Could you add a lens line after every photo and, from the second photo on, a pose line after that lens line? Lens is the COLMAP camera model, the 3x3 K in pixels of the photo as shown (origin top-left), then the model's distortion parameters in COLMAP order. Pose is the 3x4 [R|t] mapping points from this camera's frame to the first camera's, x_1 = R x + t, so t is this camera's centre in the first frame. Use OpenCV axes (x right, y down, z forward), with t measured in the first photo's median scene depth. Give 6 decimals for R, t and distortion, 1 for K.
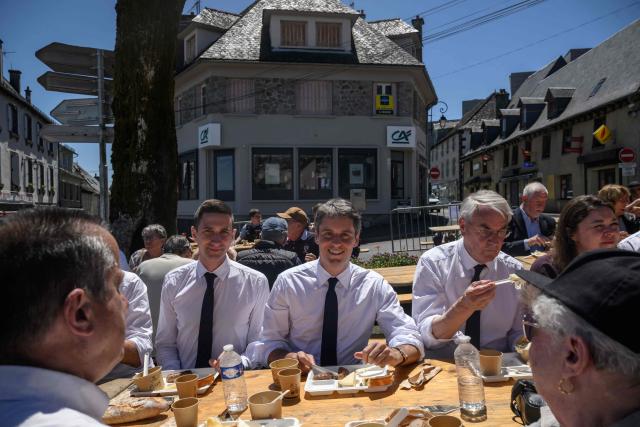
lens RADIAL K [[477.0, 0, 320.0], [0, 477.0, 213.5], [0, 0, 1]] dist [-0.002316, -0.002659]
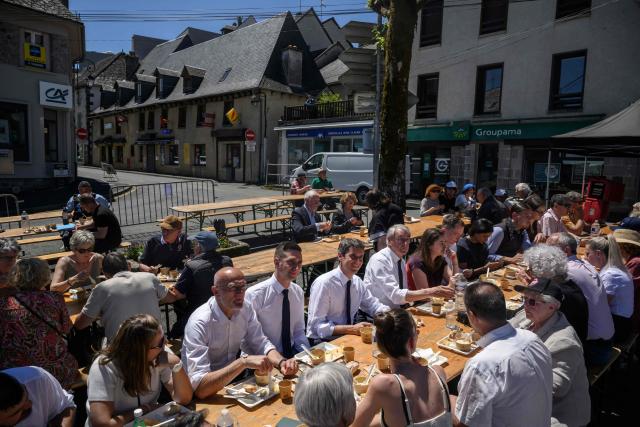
lens RADIAL K [[477.0, 0, 320.0], [0, 477.0, 213.5], [0, 0, 1]] dist [-0.002316, -0.002659]
pose [[0.665294, -0.048431, 0.745009, -0.169379], [-0.034746, 0.994804, 0.095698, -0.033458], [-0.745773, -0.089554, 0.660154, -0.016534]]
